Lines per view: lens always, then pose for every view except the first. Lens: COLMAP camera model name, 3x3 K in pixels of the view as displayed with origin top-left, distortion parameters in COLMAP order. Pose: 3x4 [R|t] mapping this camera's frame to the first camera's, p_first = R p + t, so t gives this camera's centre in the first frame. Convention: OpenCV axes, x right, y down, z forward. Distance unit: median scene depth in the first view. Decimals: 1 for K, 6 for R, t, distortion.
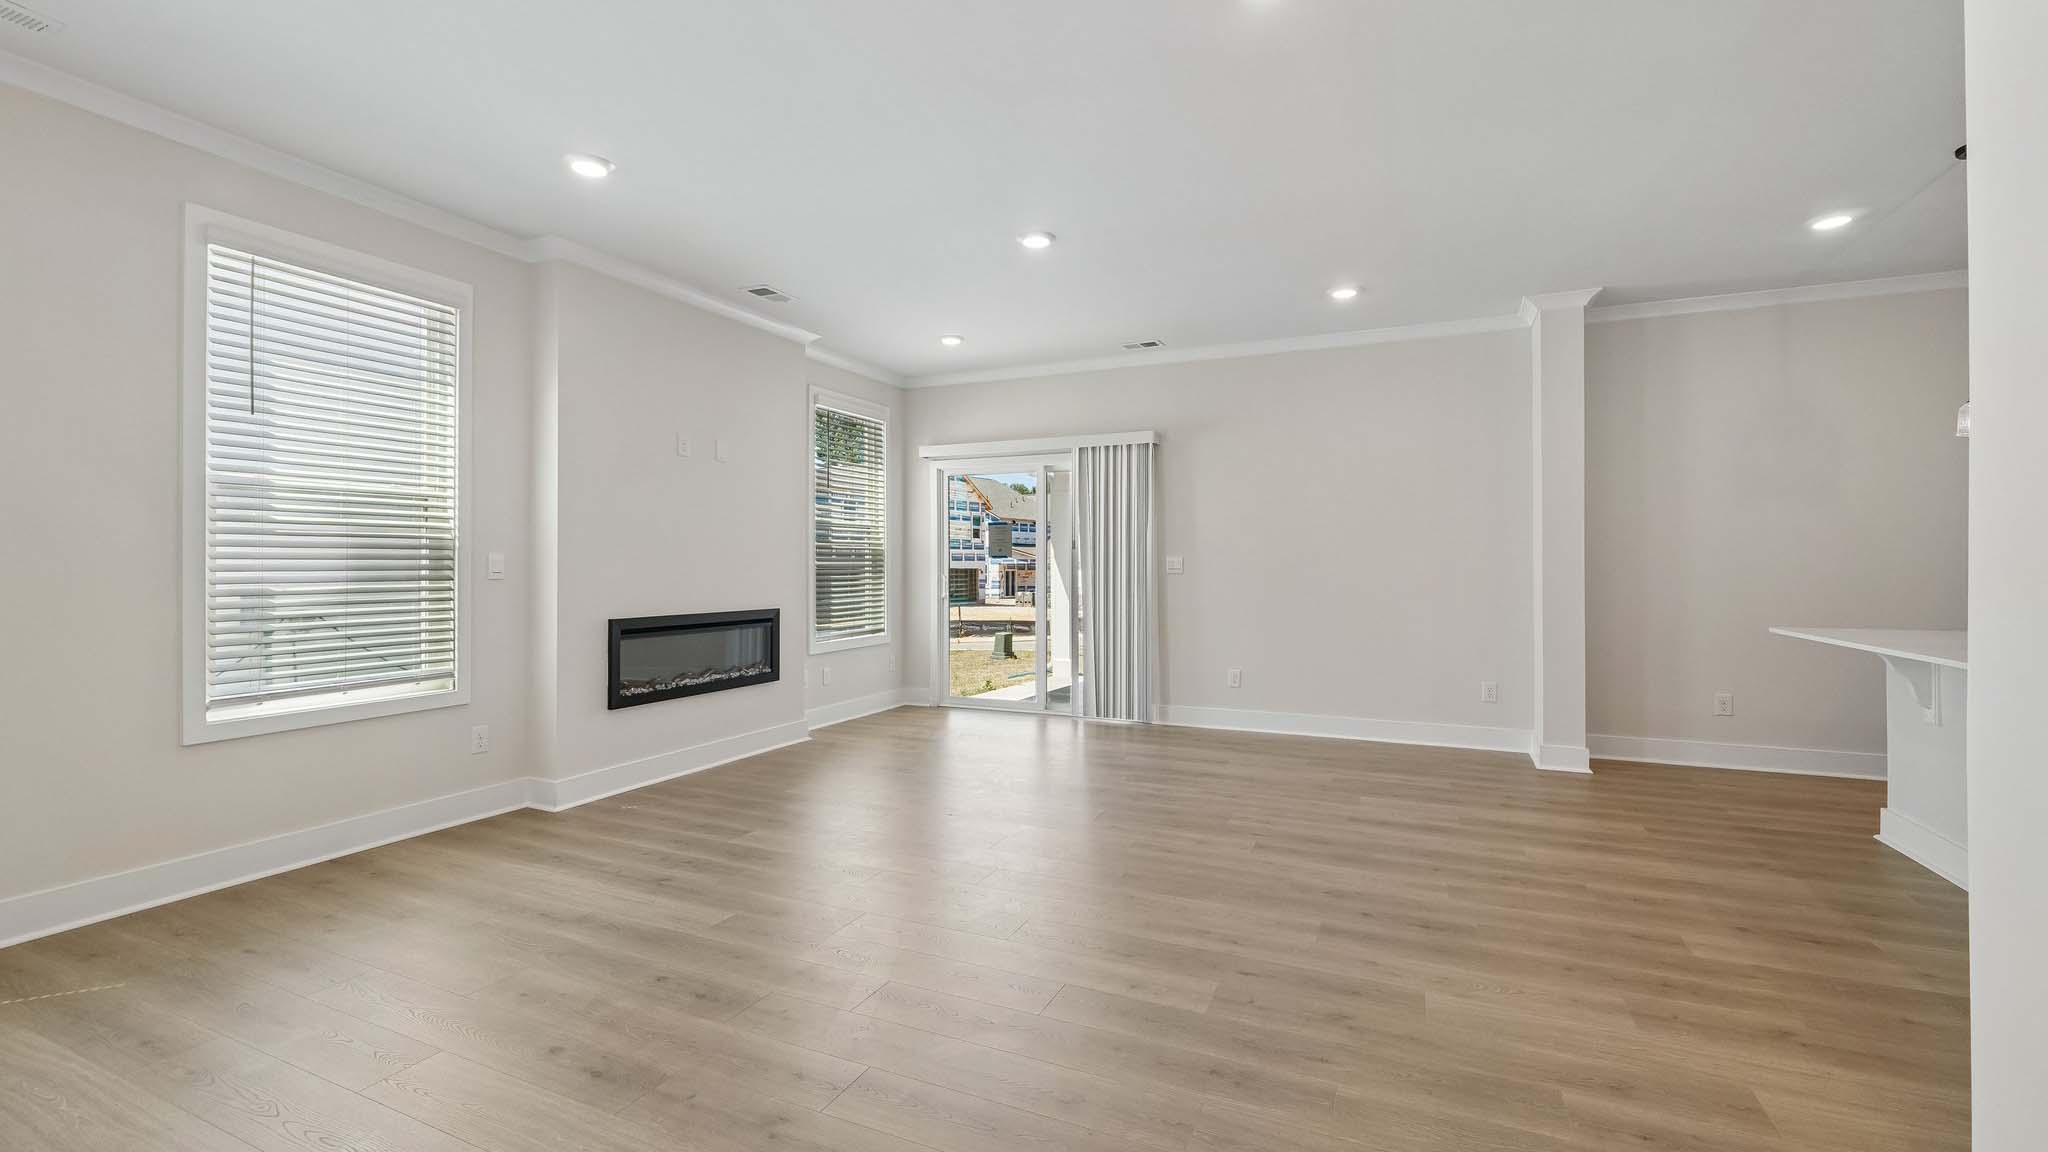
lens RADIAL K [[861.9, 0, 1021.7], [0, 861.9, 564.6], [0, 0, 1]] dist [-0.016481, 0.005999]
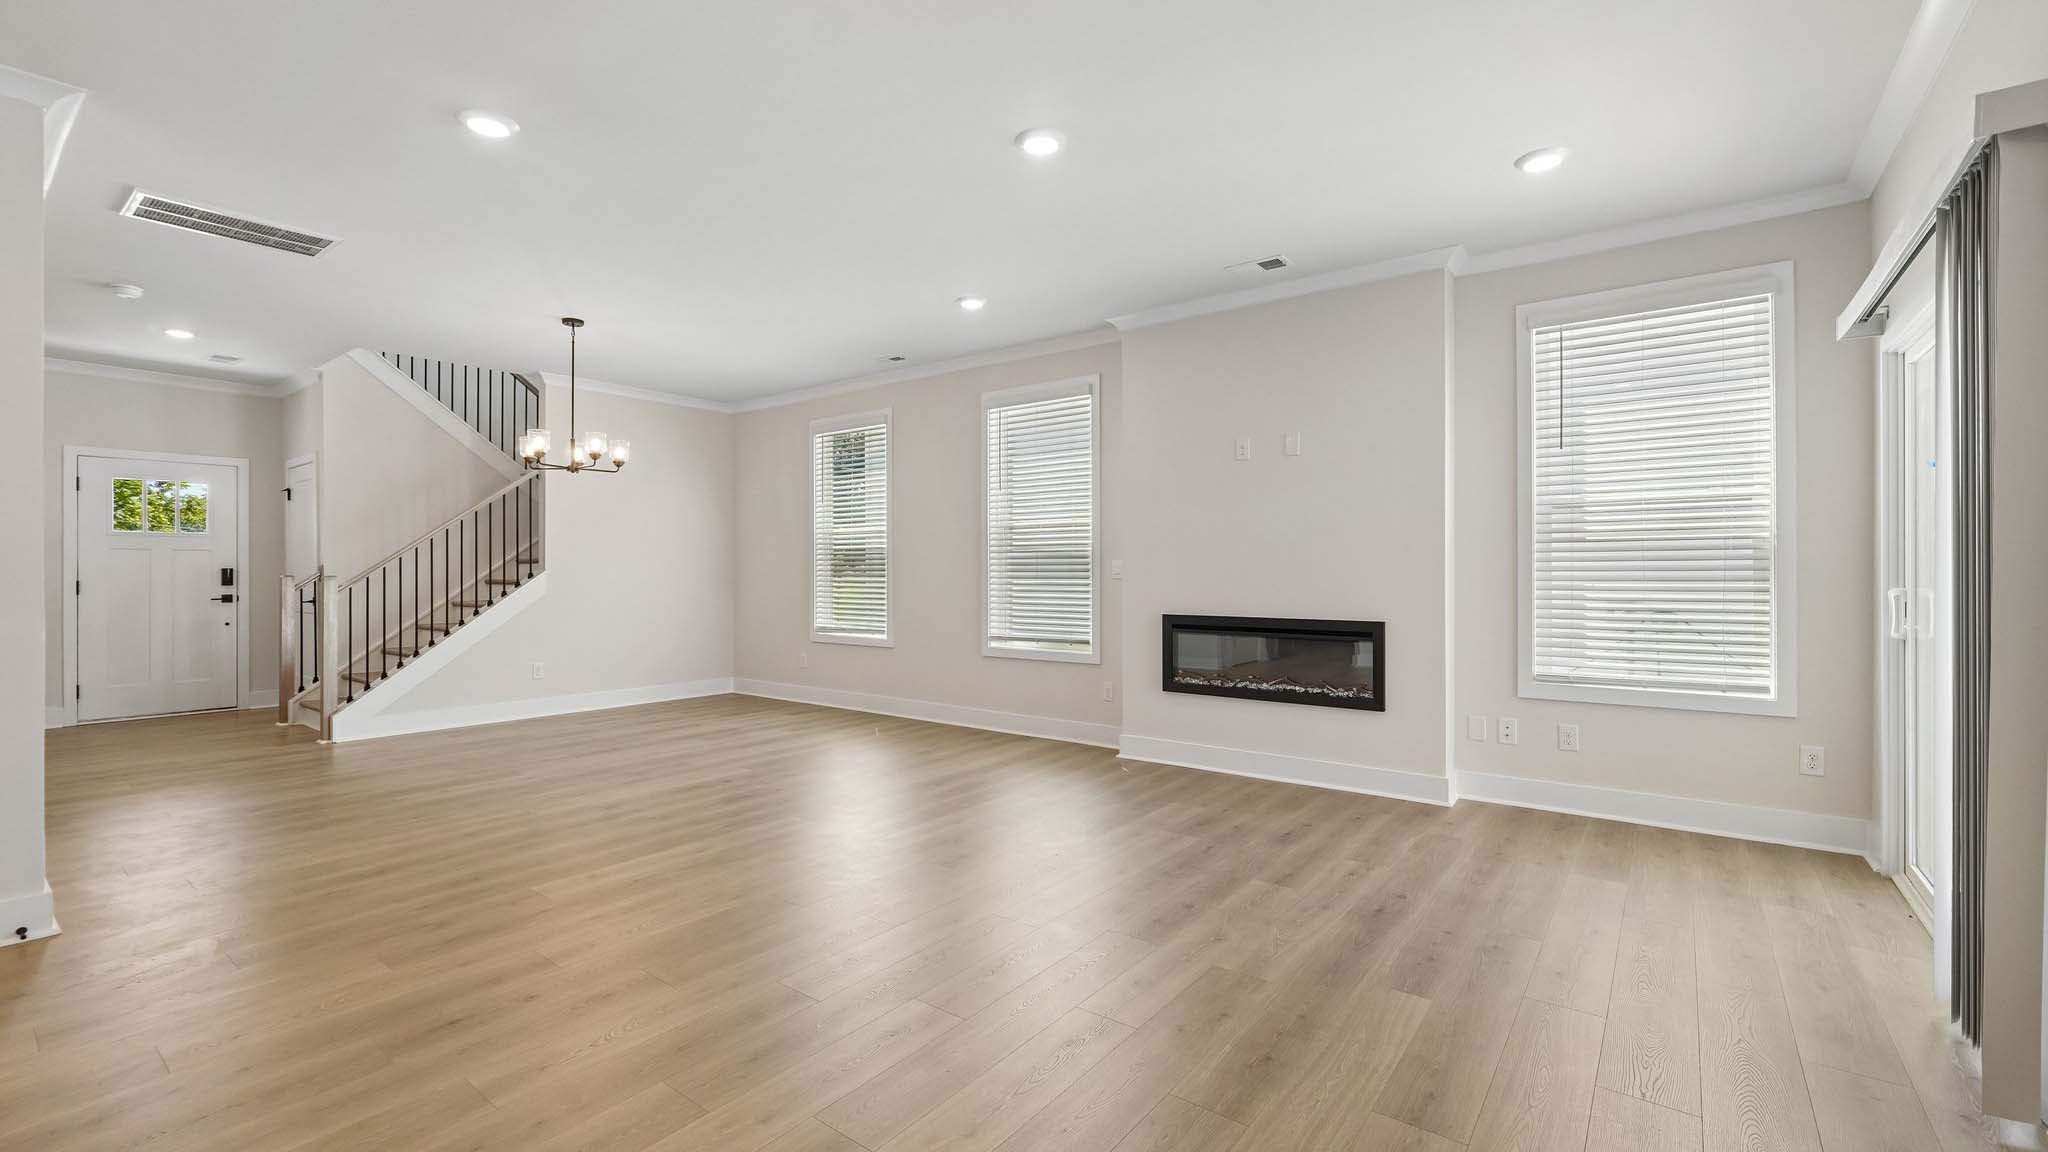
lens RADIAL K [[861.9, 0, 1027.3], [0, 861.9, 571.0], [0, 0, 1]] dist [-0.016481, 0.005999]
pose [[-0.216603, -0.001115, -0.976259, 0.630981], [-0.000014, 0.999999, -0.001139, 0.005176], [0.976260, -0.000233, -0.216603, 0.946246]]
